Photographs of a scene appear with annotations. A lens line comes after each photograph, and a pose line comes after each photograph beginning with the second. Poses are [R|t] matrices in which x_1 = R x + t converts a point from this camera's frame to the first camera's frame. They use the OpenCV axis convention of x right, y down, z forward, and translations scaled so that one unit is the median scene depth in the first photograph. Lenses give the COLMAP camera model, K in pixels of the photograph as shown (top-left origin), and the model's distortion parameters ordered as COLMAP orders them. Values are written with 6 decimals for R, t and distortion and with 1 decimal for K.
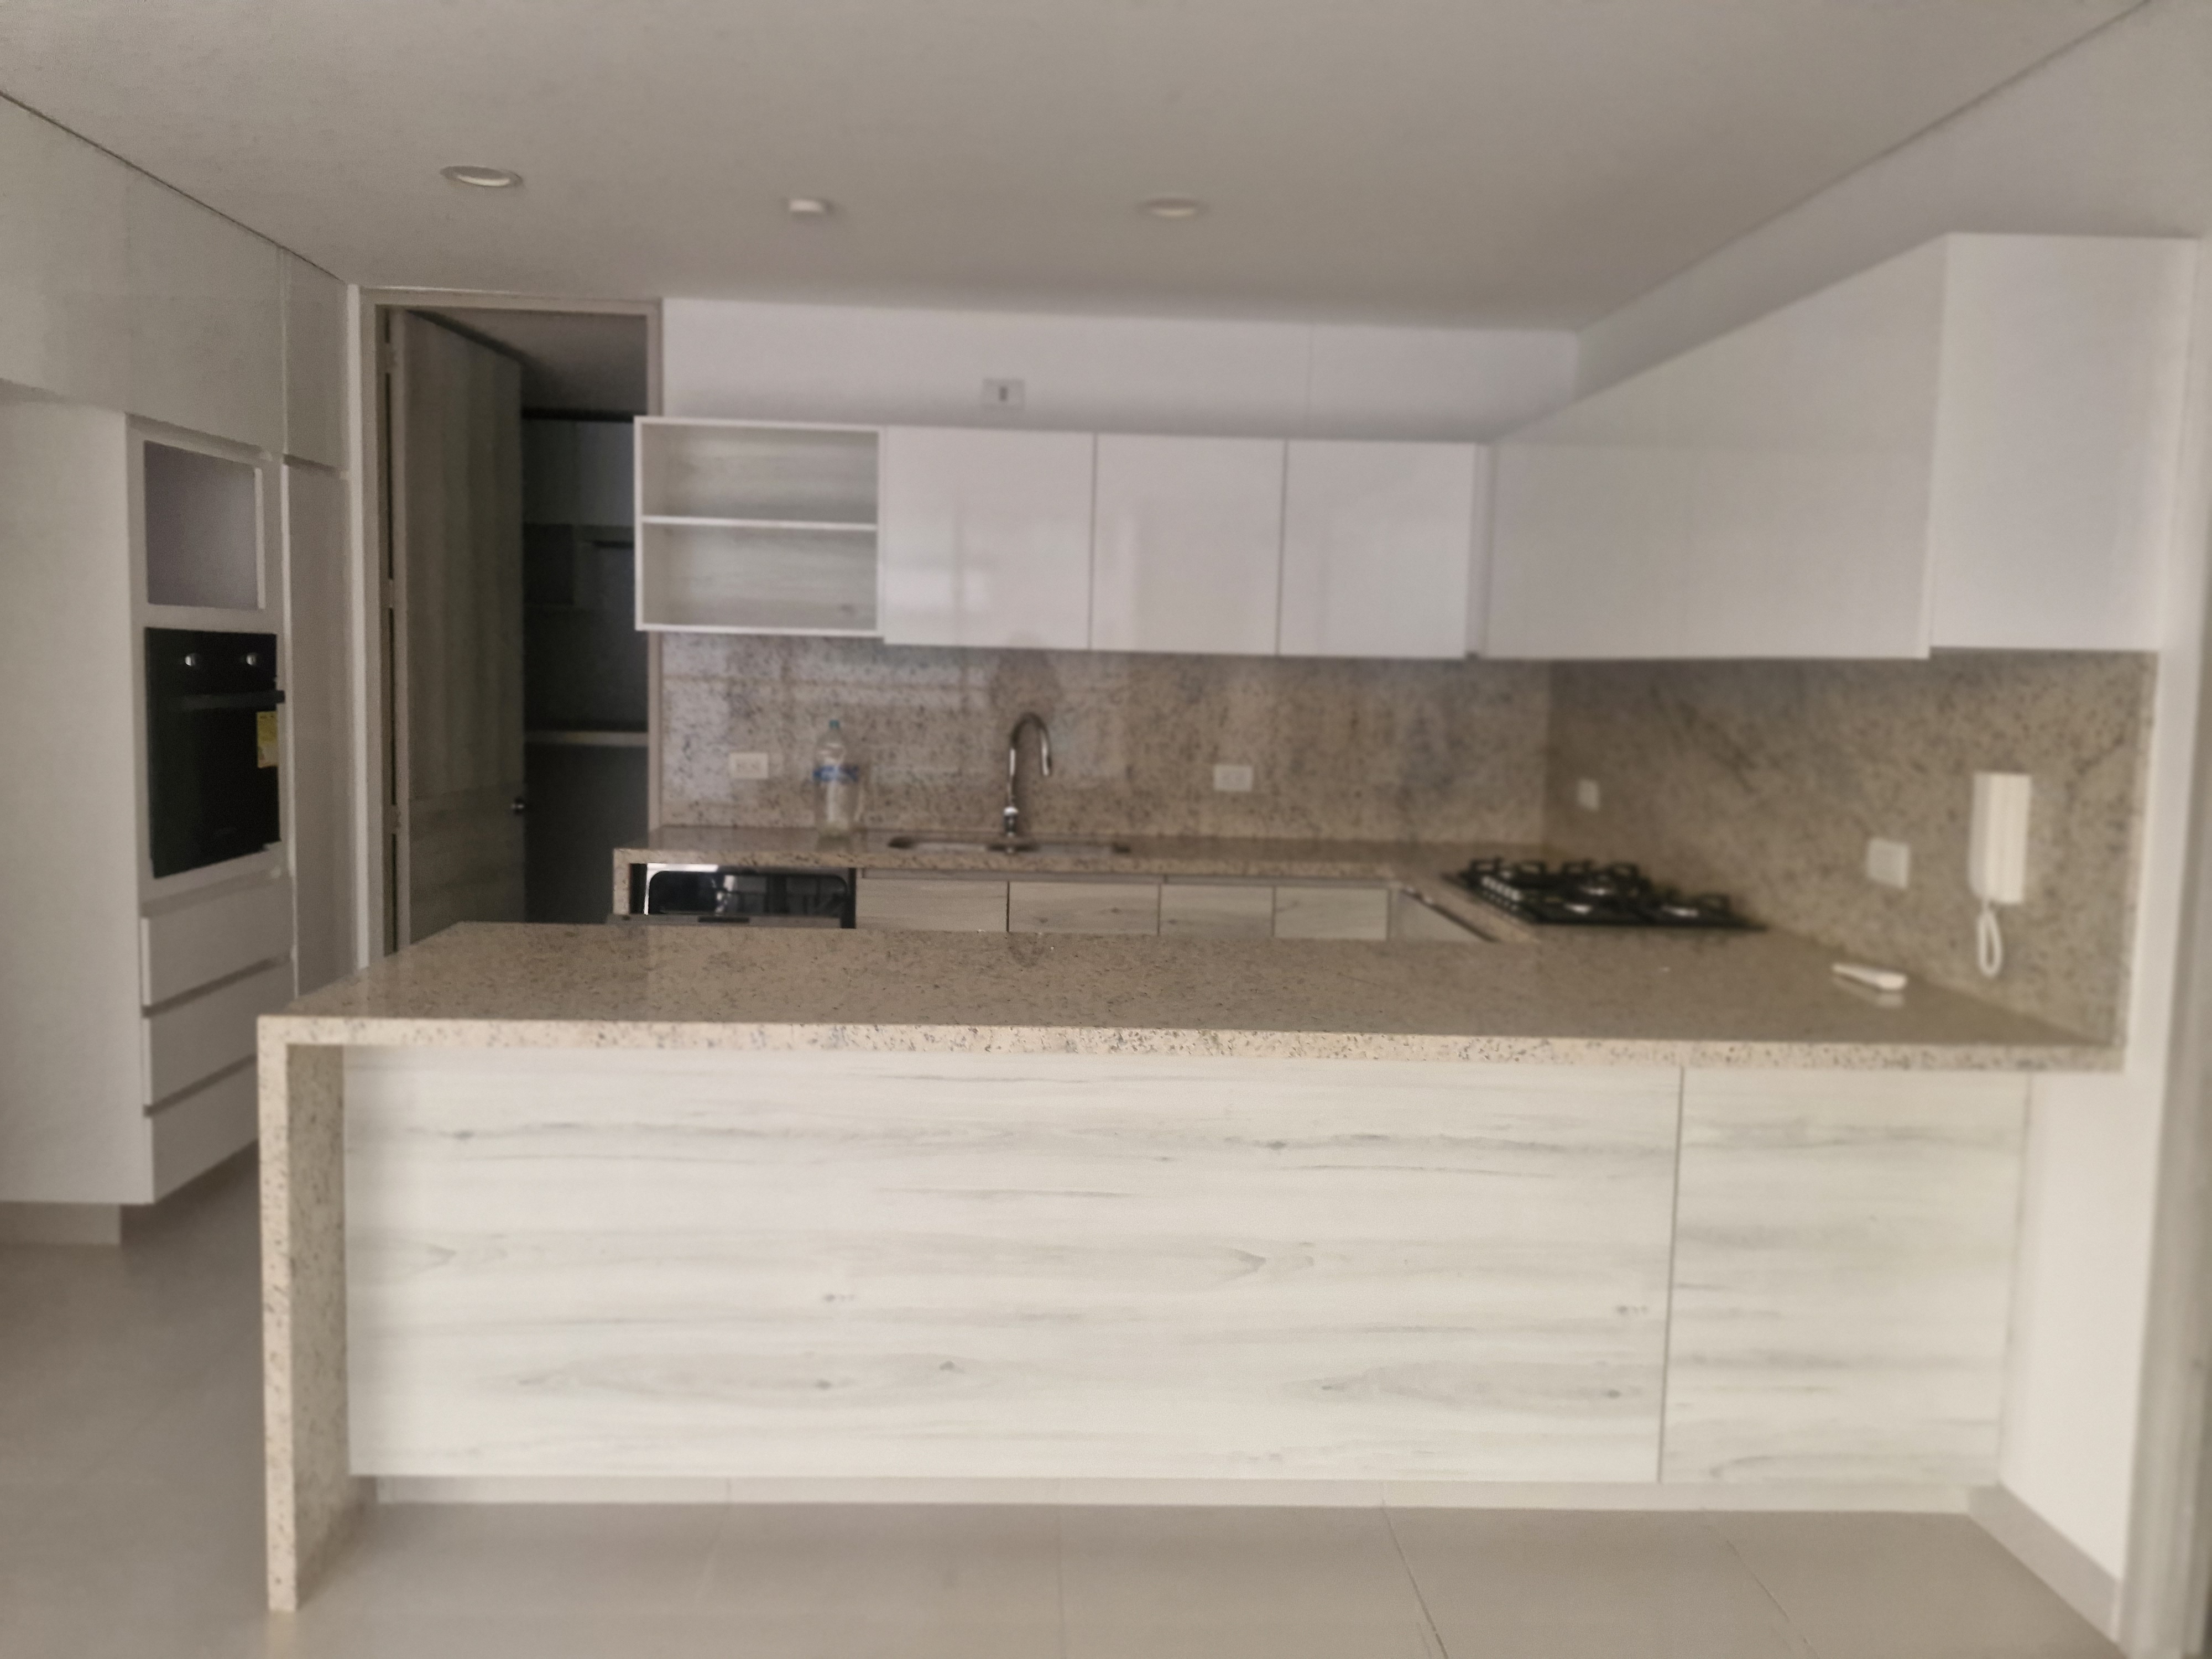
lens RADIAL K [[1530.9, 0, 1047.8], [0, 1530.9, 796.5], [0, 0, 1]] dist [0.108126, -0.160111]
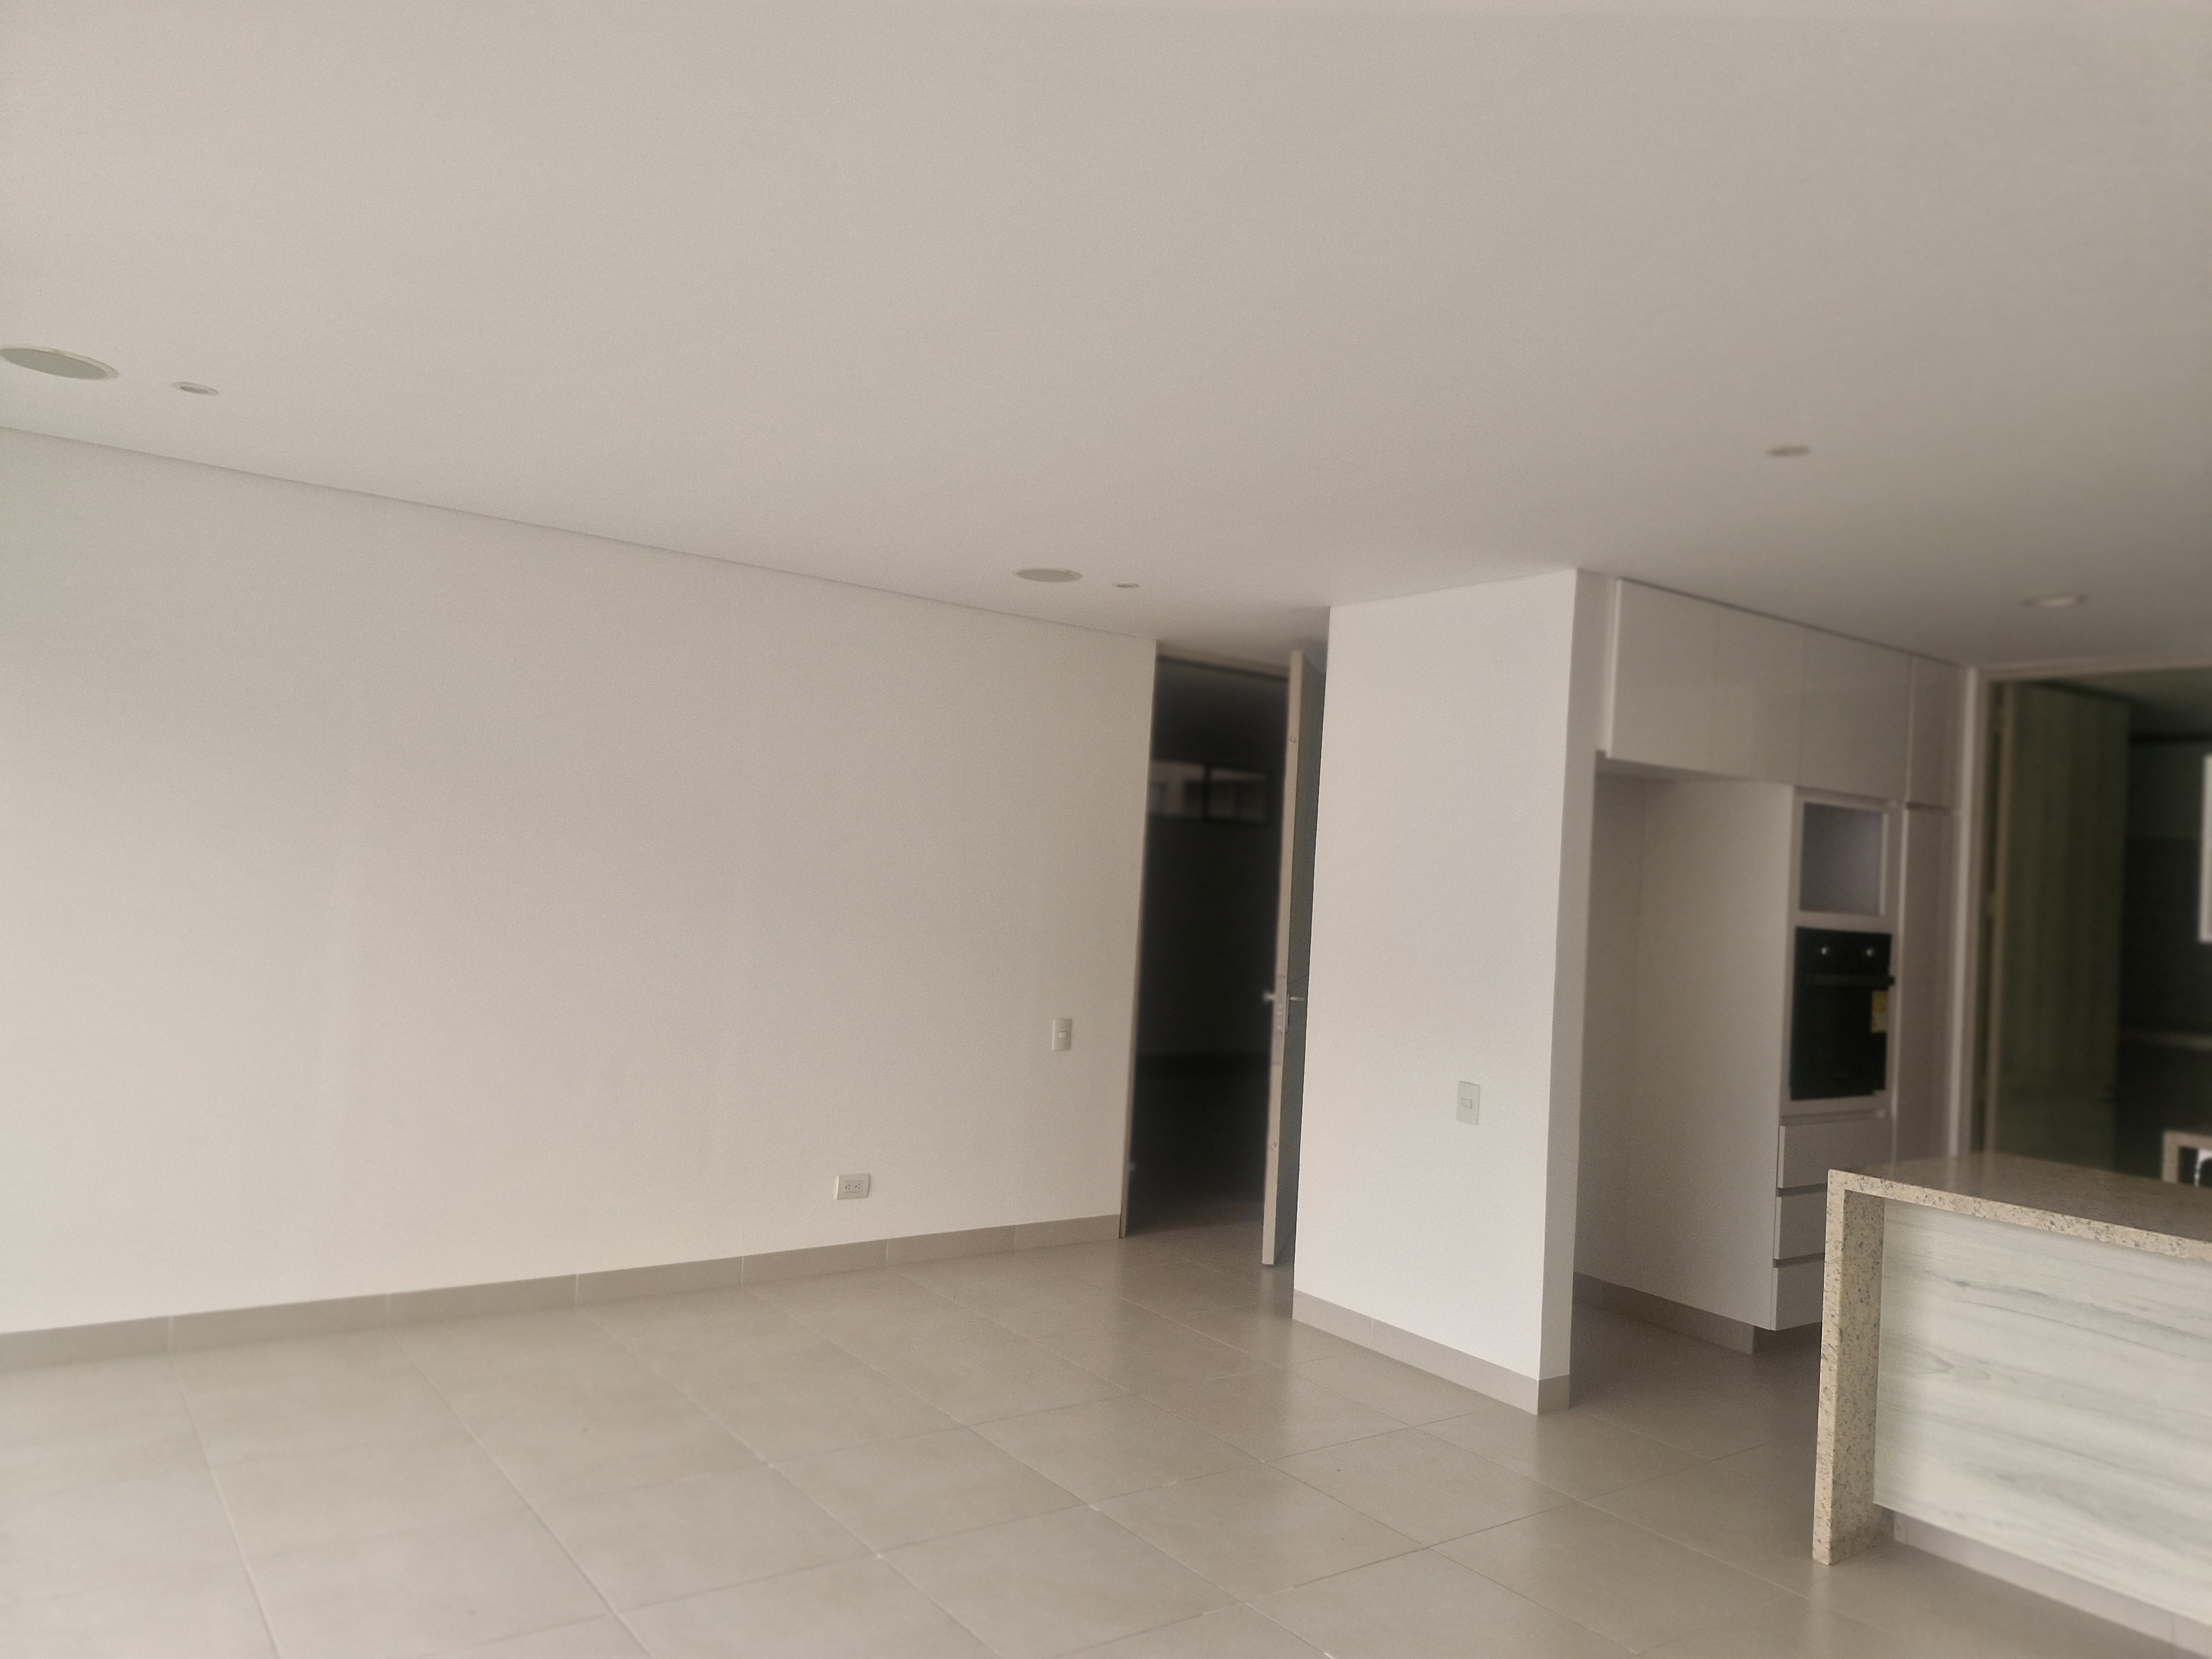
lens RADIAL K [[1555.7, 0, 1107.3], [0, 1555.7, 798.8], [0, 0, 1]] dist [-0.000155, -0.003444]
pose [[0.571943, -0.031040, -0.819706, 0.254935], [-0.122112, 0.984928, -0.122500, 0.032133], [0.811153, 0.170159, 0.559532, -0.369263]]
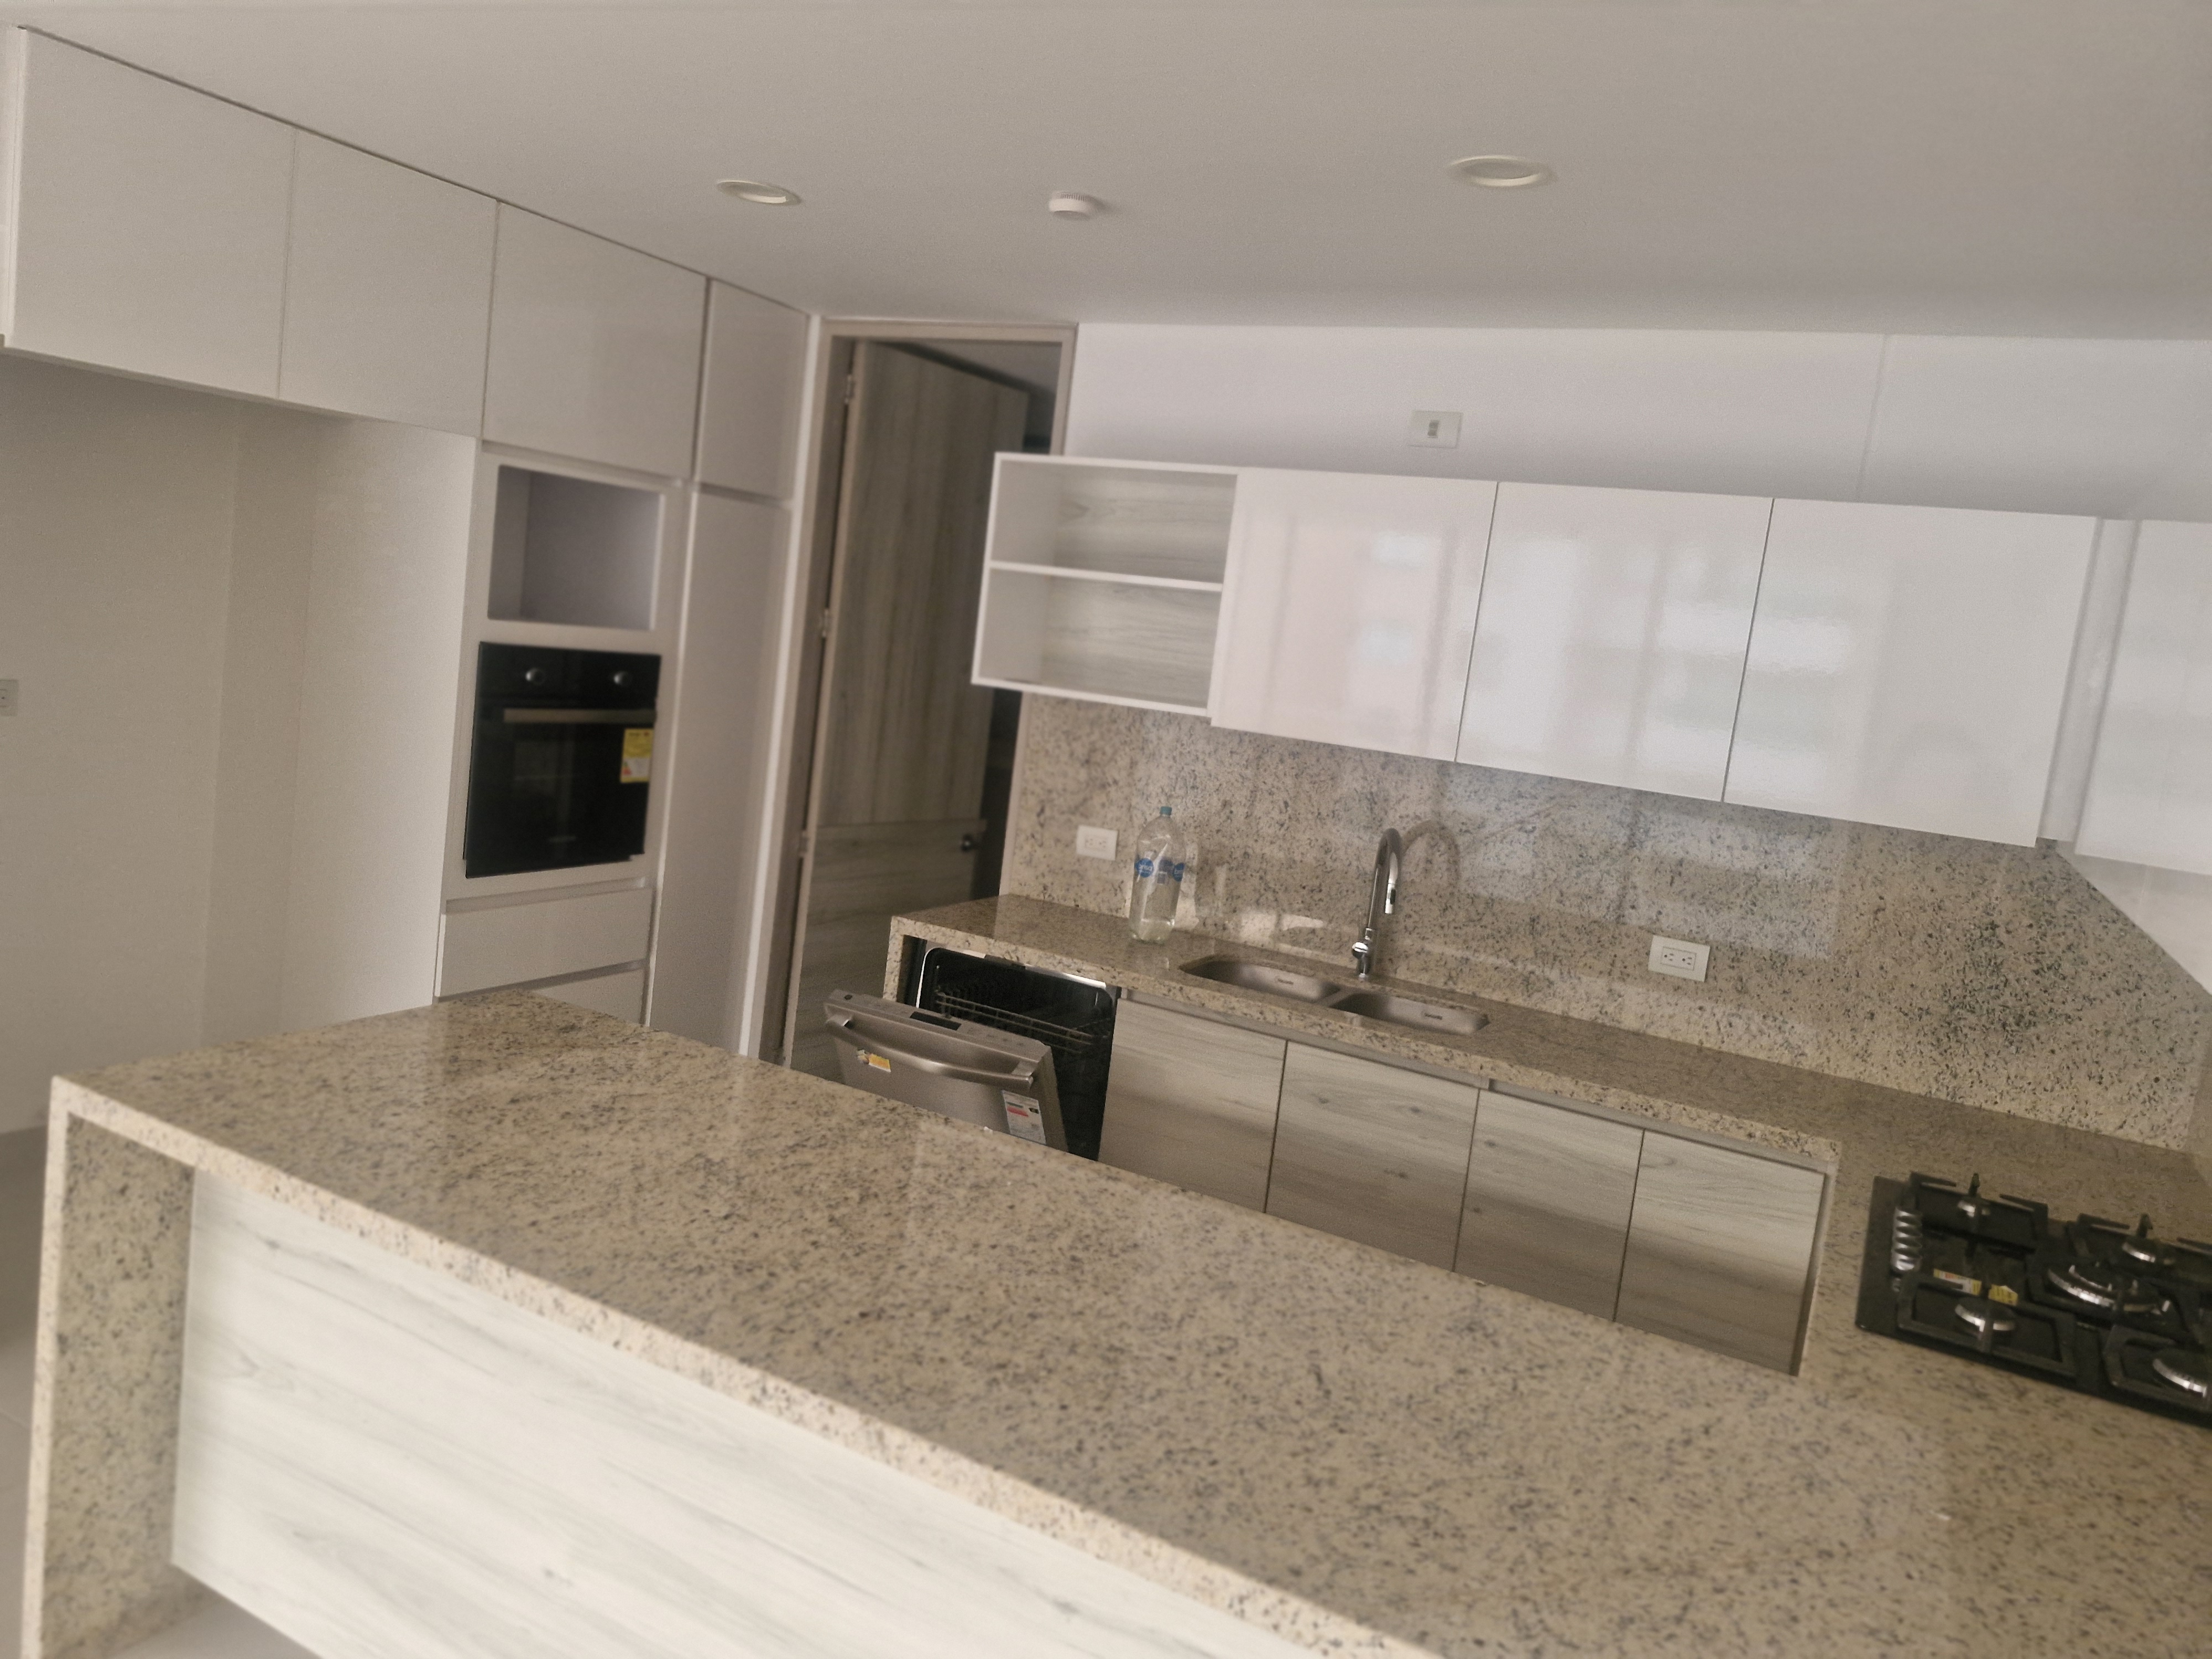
lens RADIAL K [[1516.8, 0, 1099.6], [0, 1516.8, 796.1], [0, 0, 1]] dist [0.046833, -0.049284]
pose [[0.861290, 0.132786, -0.490456, 0.299076], [-0.139730, 0.989931, 0.022634, -0.086141], [0.488523, 0.049037, 0.871172, 0.306040]]
